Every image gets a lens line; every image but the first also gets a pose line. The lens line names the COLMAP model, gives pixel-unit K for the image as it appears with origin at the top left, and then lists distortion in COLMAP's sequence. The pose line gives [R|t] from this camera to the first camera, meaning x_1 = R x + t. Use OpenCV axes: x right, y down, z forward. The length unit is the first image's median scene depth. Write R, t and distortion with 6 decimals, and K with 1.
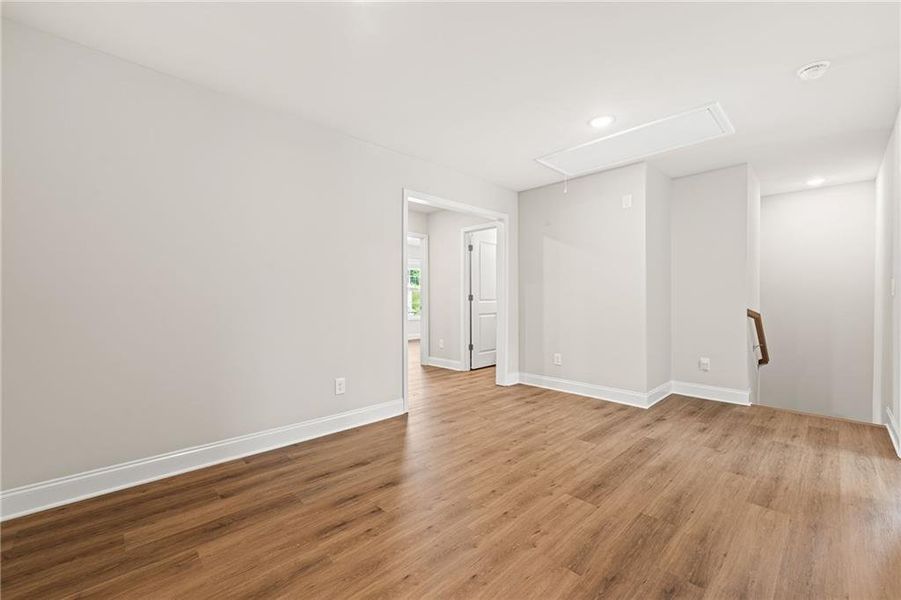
lens RADIAL K [[369.5, 0, 453.9], [0, 369.5, 297.2], [0, 0, 1]] dist [-0.000141, -0.000154]
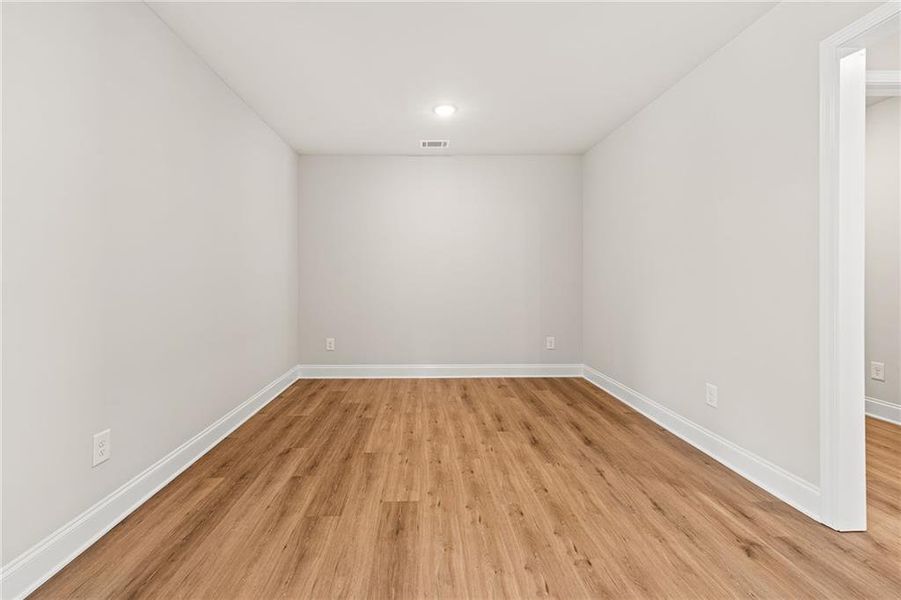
lens RADIAL K [[369.5, 0, 453.9], [0, 369.5, 297.2], [0, 0, 1]] dist [-0.000141, -0.000154]
pose [[-0.640107, 0.038773, -0.767307, 0.934029], [0.005876, 0.998944, 0.045576, -0.003907], [0.768264, 0.024665, -0.639658, 1.655313]]
